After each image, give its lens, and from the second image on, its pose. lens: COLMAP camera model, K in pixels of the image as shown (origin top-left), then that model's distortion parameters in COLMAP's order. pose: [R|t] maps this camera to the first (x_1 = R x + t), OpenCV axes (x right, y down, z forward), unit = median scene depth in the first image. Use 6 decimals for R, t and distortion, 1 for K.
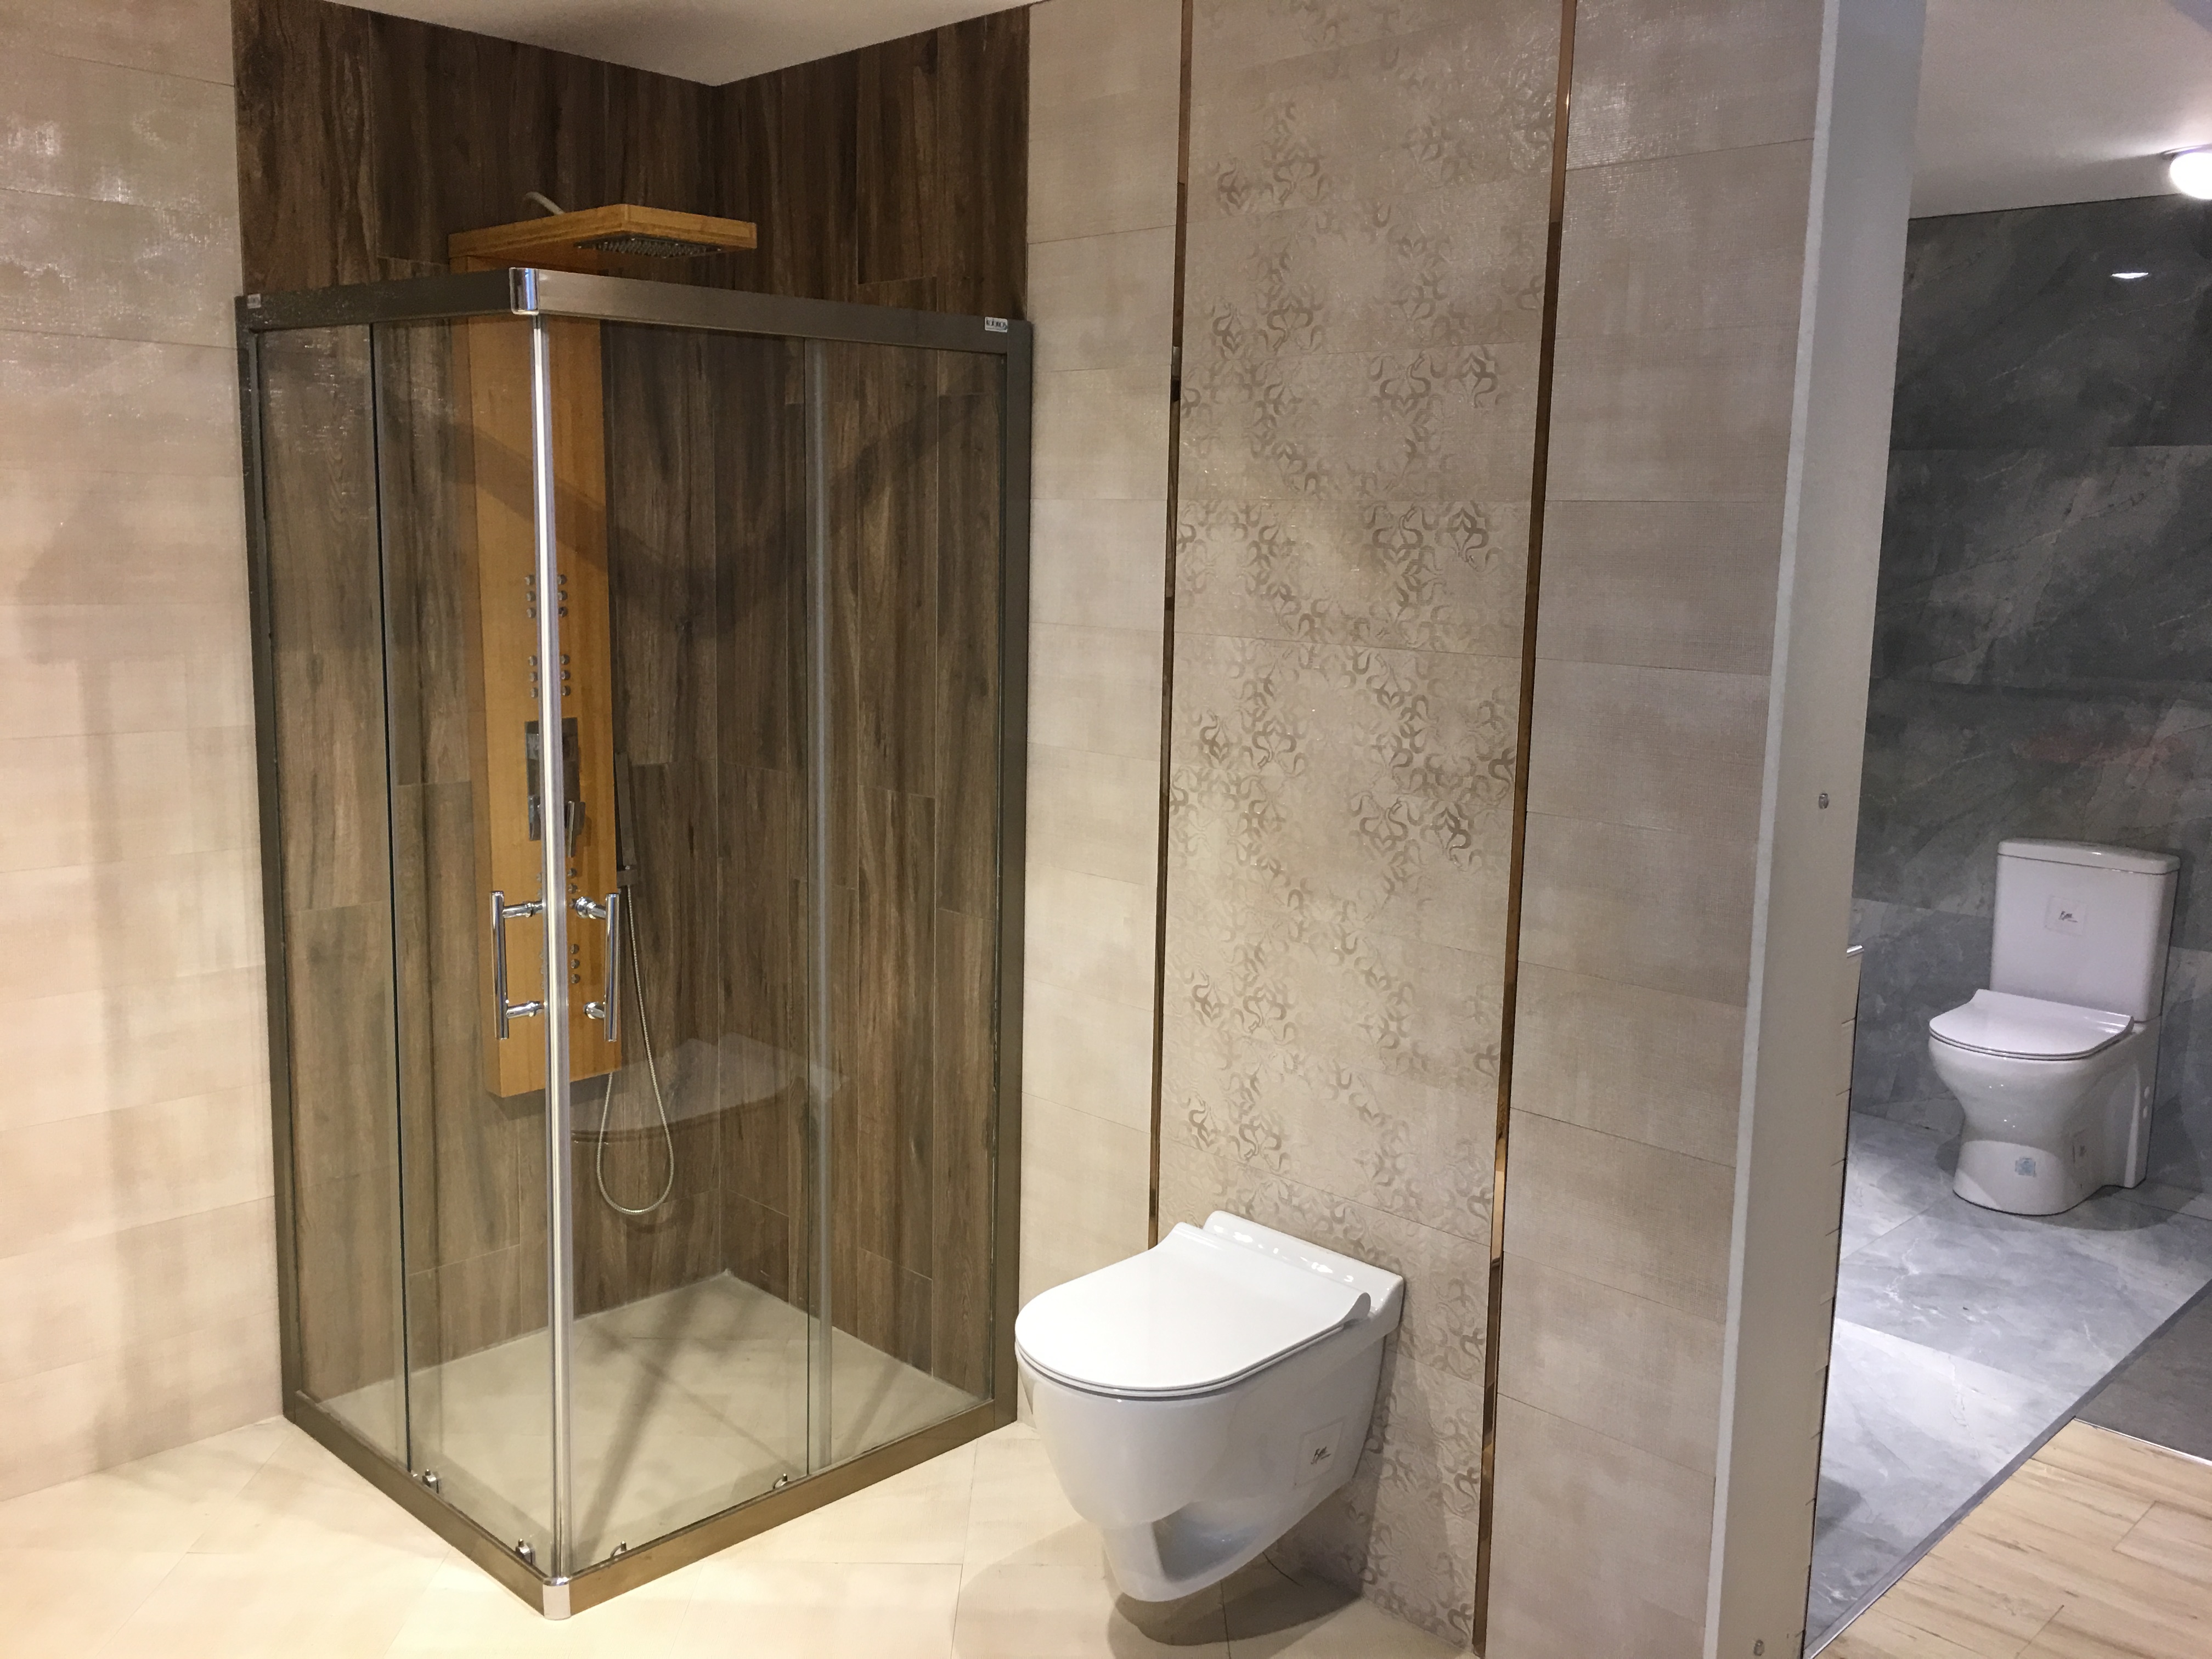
lens RADIAL K [[1903.1, 0, 1099.8], [0, 1903.1, 818.8], [0, 0, 1]] dist [0.053054, -0.064146]
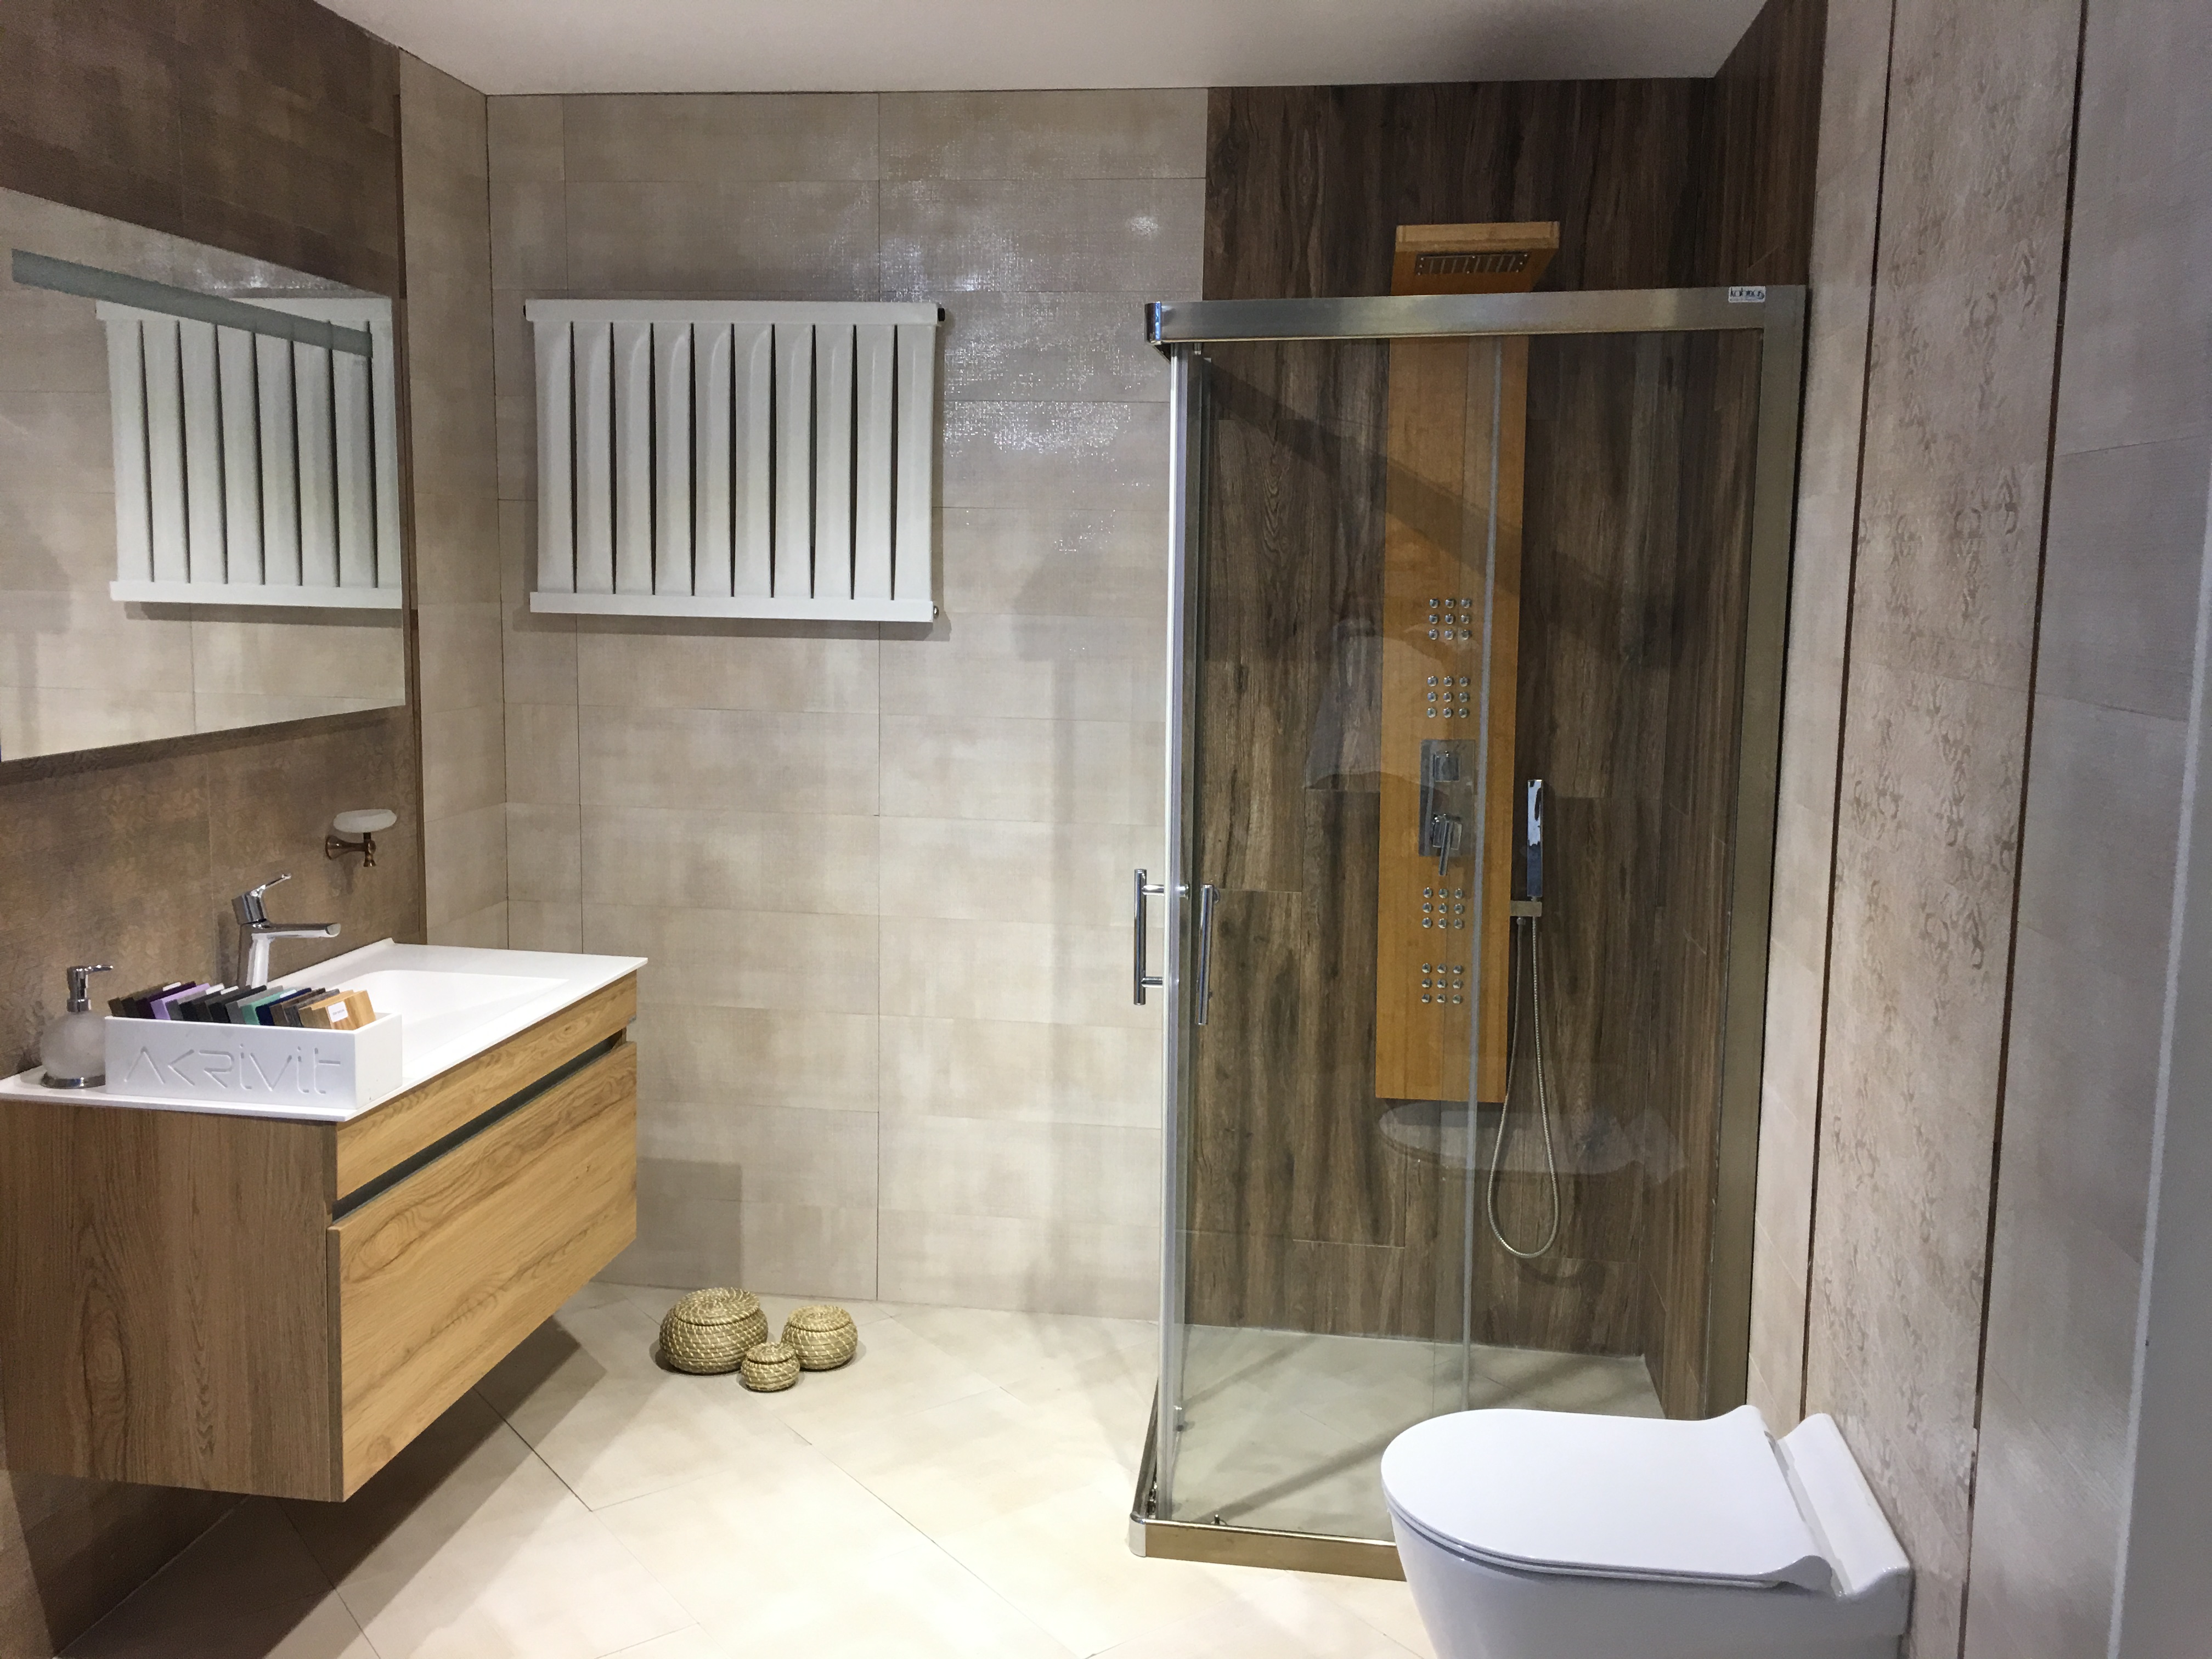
lens RADIAL K [[1903.1, 0, 1097.7], [0, 1903.1, 818.2], [0, 0, 1]] dist [0.053054, -0.064146]
pose [[0.586080, 0.094246, -0.804753, 0.462602], [-0.126327, 0.991695, 0.024138, -0.012261], [0.800344, 0.087515, 0.593119, 0.272581]]
